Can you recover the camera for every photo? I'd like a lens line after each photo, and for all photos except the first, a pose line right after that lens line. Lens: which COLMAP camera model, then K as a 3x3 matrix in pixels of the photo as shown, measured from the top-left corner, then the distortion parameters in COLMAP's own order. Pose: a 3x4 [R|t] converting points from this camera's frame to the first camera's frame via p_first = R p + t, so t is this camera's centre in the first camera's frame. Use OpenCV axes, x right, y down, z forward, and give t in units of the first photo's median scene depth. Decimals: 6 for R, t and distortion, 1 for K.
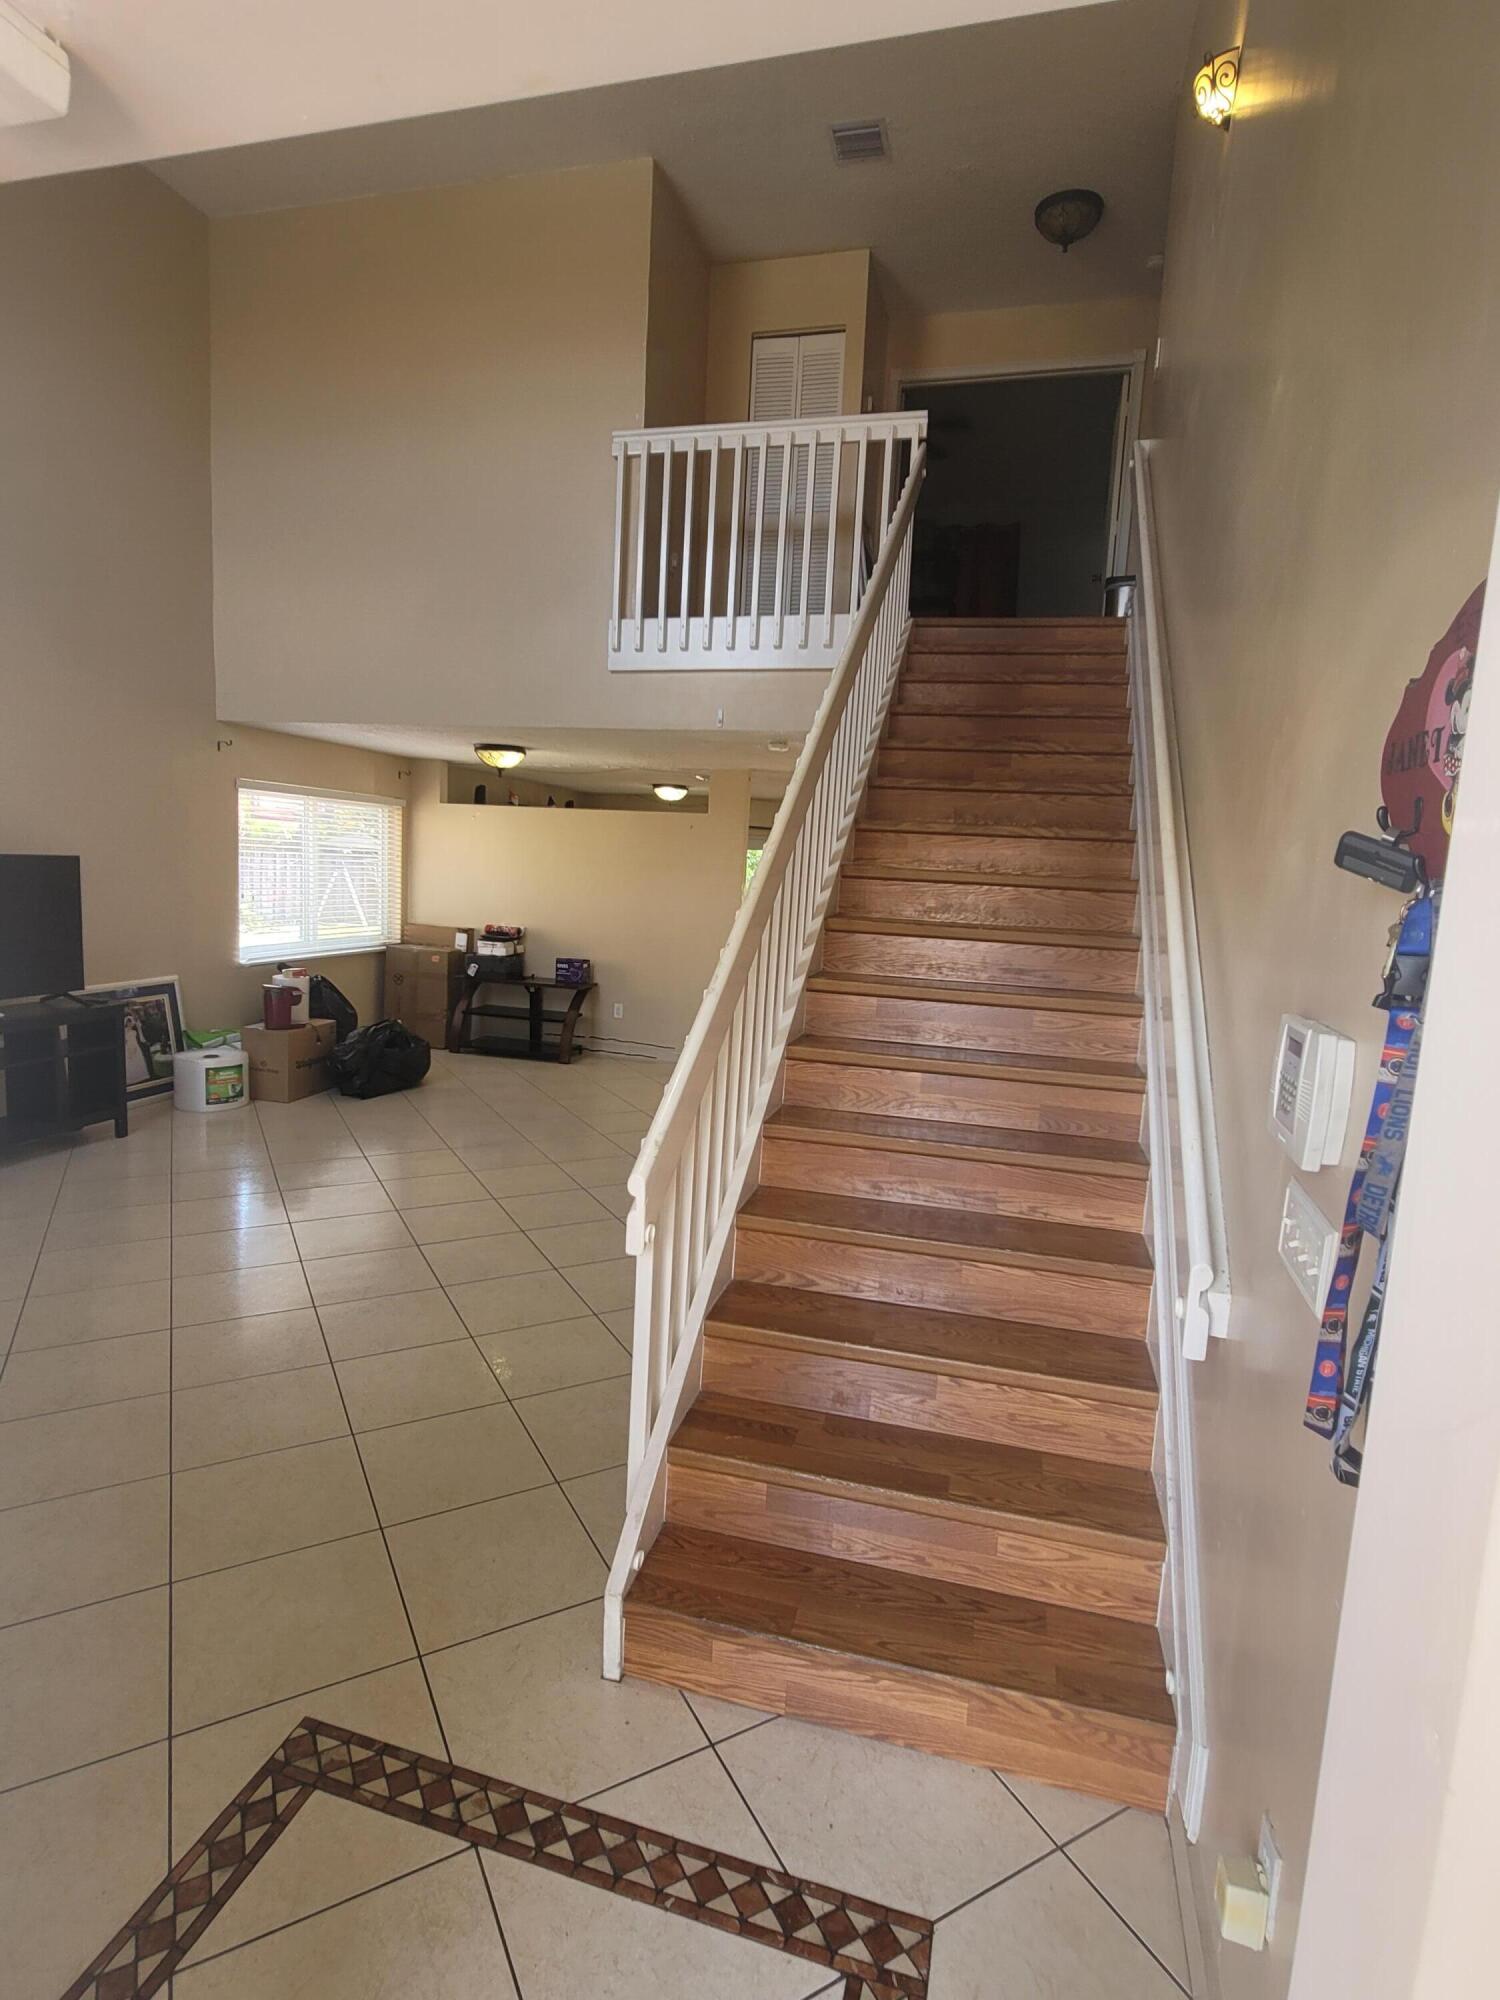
lens RADIAL K [[1012.3, 0, 746.4], [0, 1012.3, 993.2], [0, 0, 1]] dist [-0.004180, -0.000376]
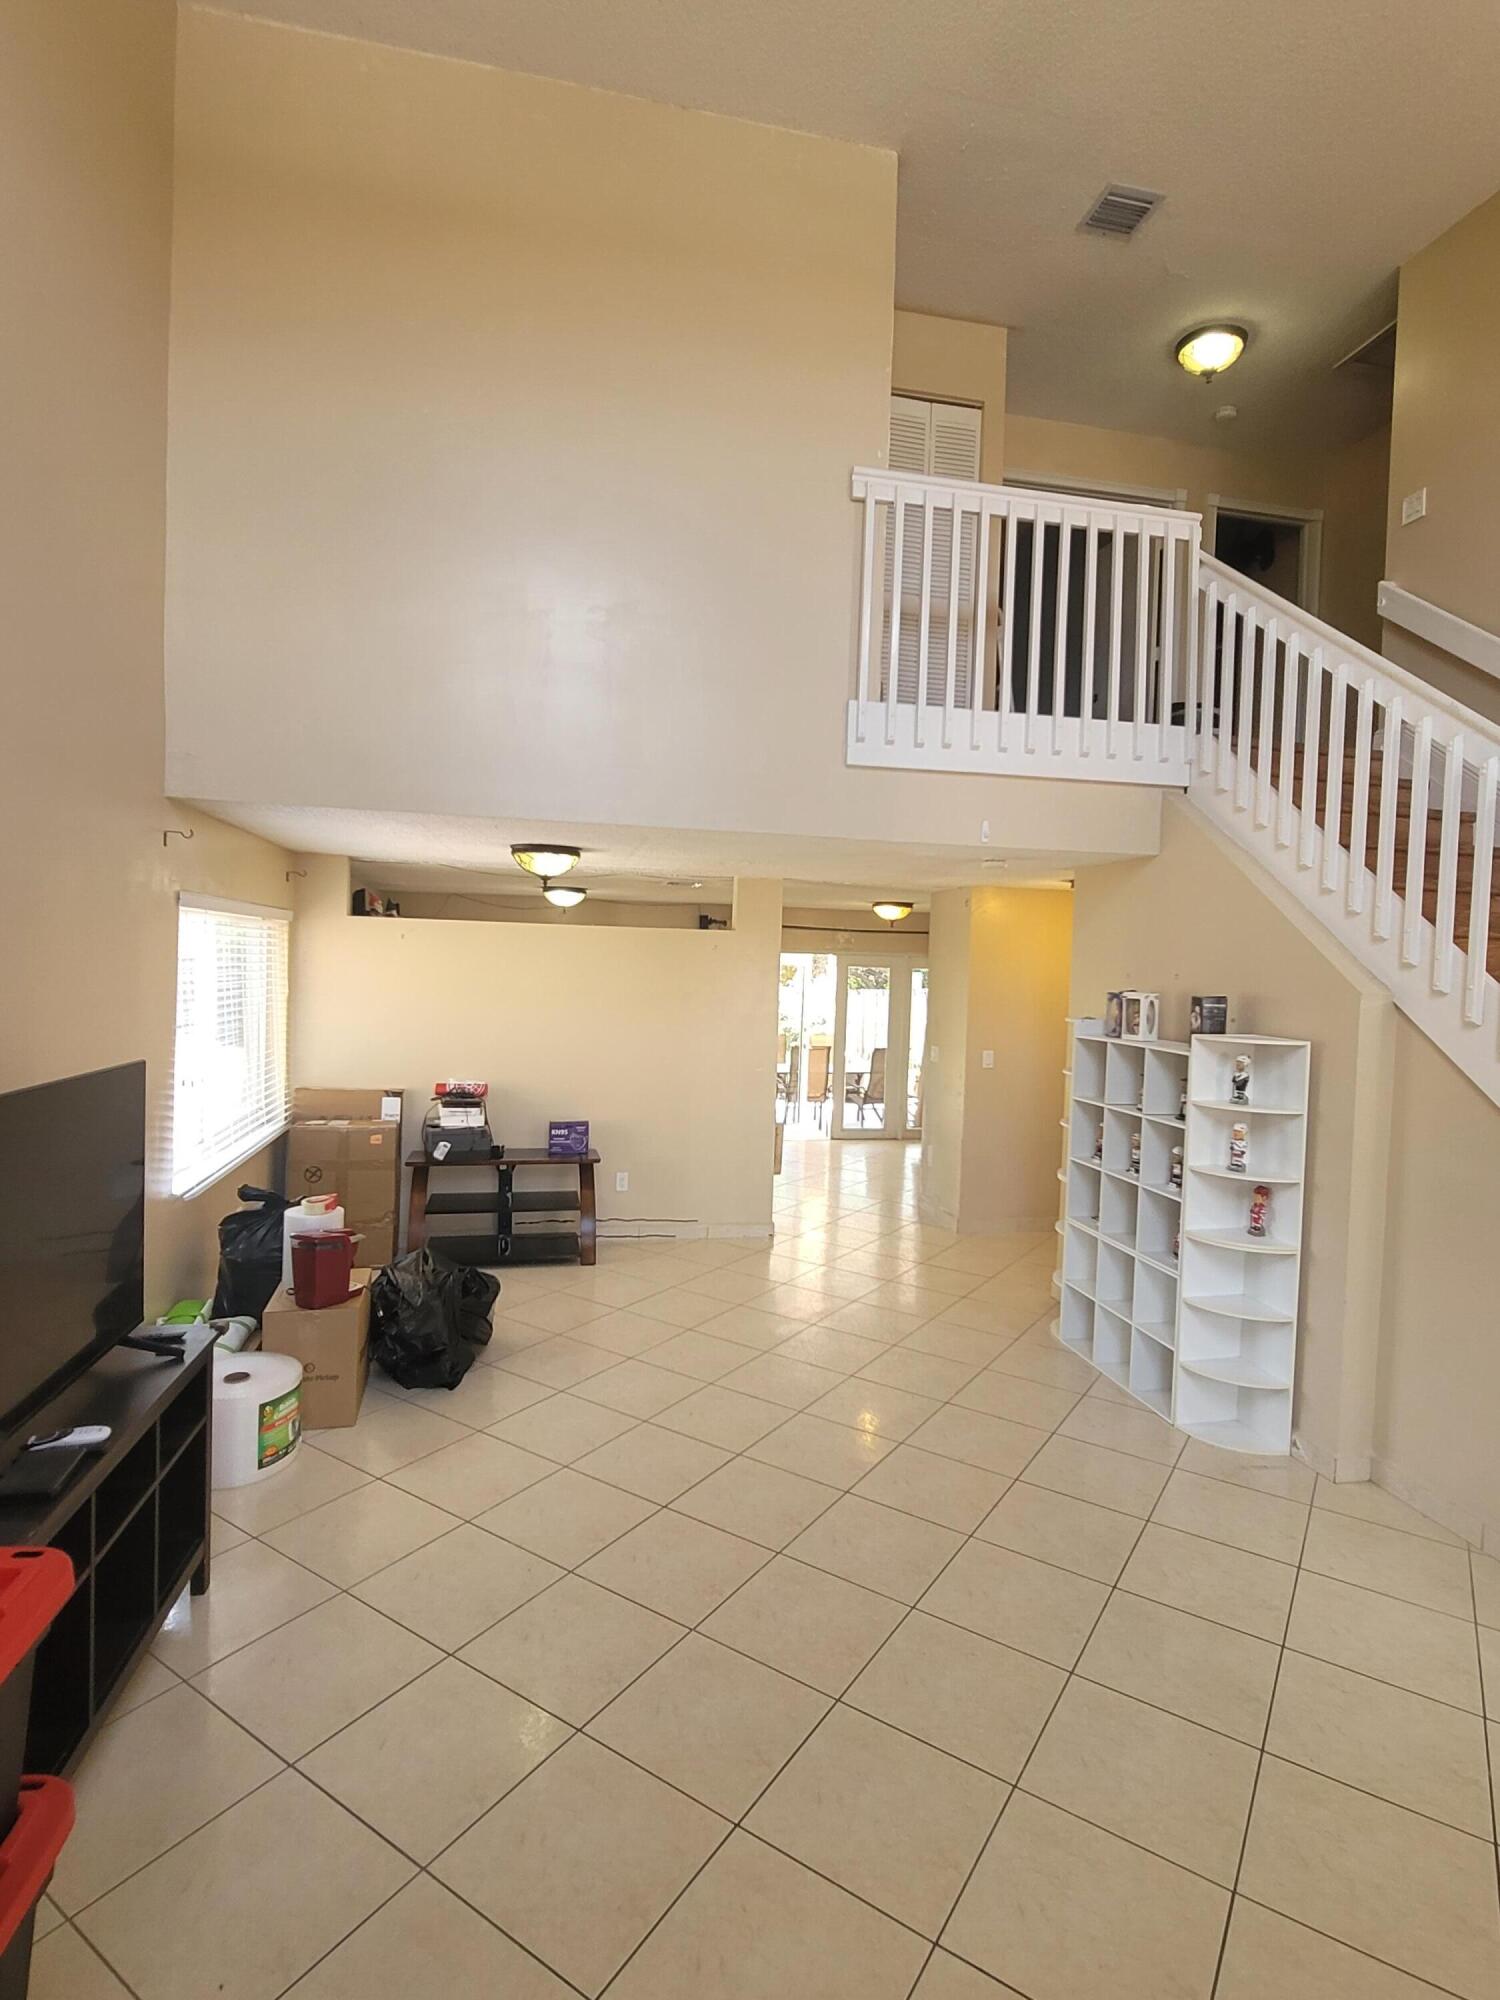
lens RADIAL K [[1012.3, 0, 746.4], [0, 1012.3, 993.2], [0, 0, 1]] dist [-0.004180, -0.000376]
pose [[0.887652, -0.037666, 0.458972, -0.523190], [0.072865, 0.995582, -0.059218, -0.098132], [-0.454714, 0.086008, 0.886475, 0.340940]]
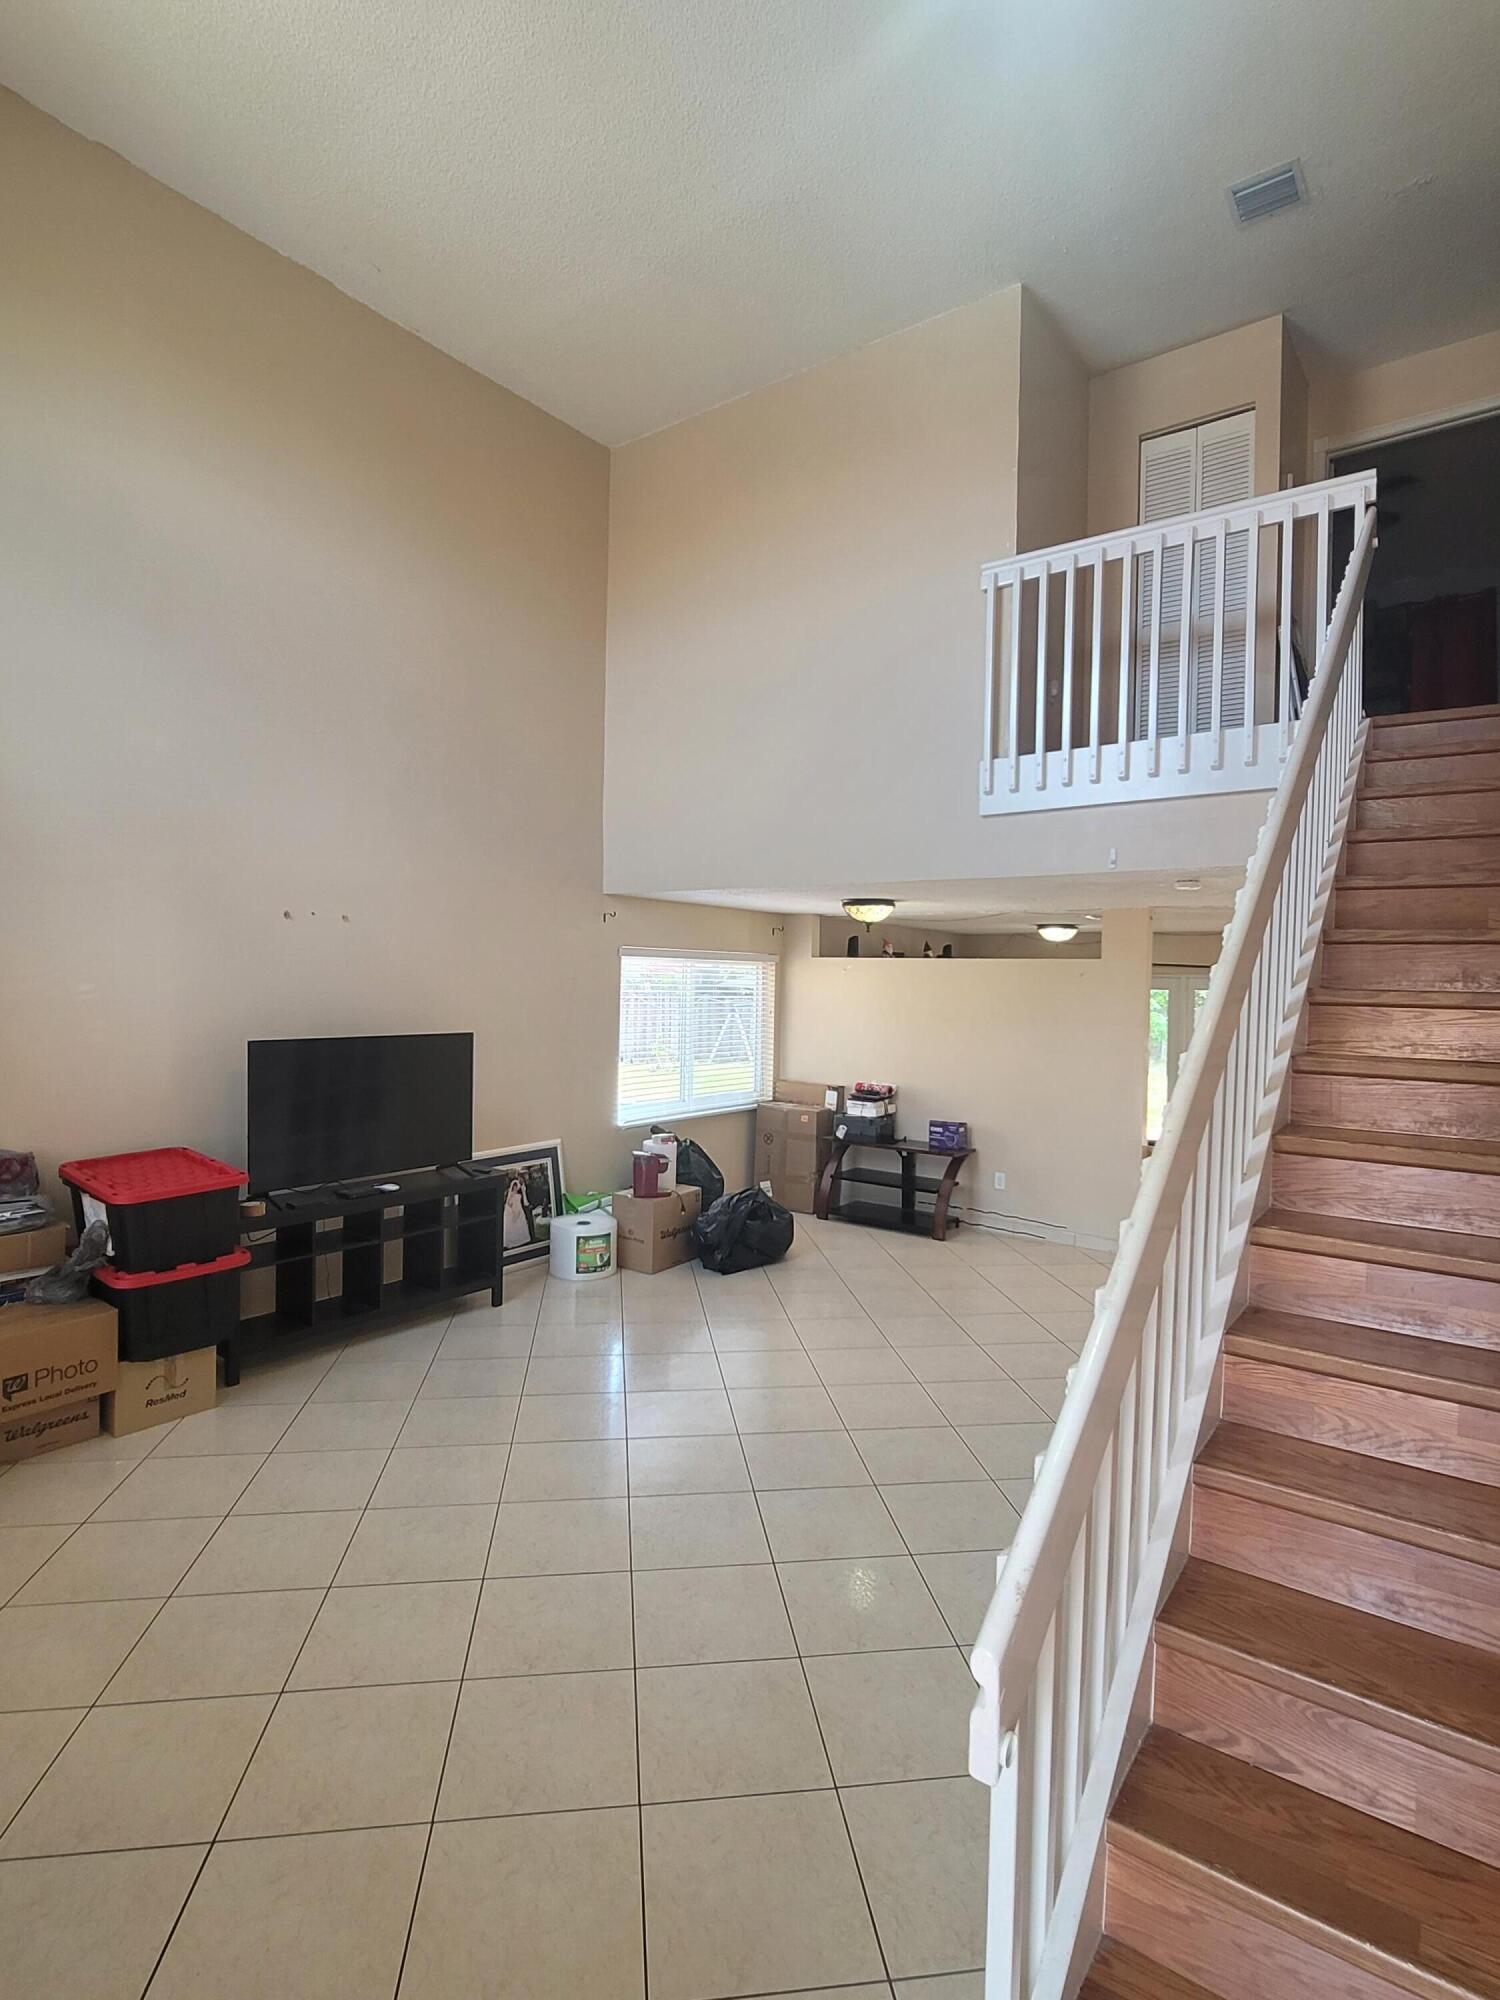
lens RADIAL K [[1012.3, 0, 746.4], [0, 1012.3, 993.2], [0, 0, 1]] dist [-0.004180, -0.000376]
pose [[0.929386, -0.026693, -0.368144, -0.001867], [-0.019849, 0.992324, -0.122060, -0.044430], [0.368576, 0.120748, 0.921722, 0.102941]]
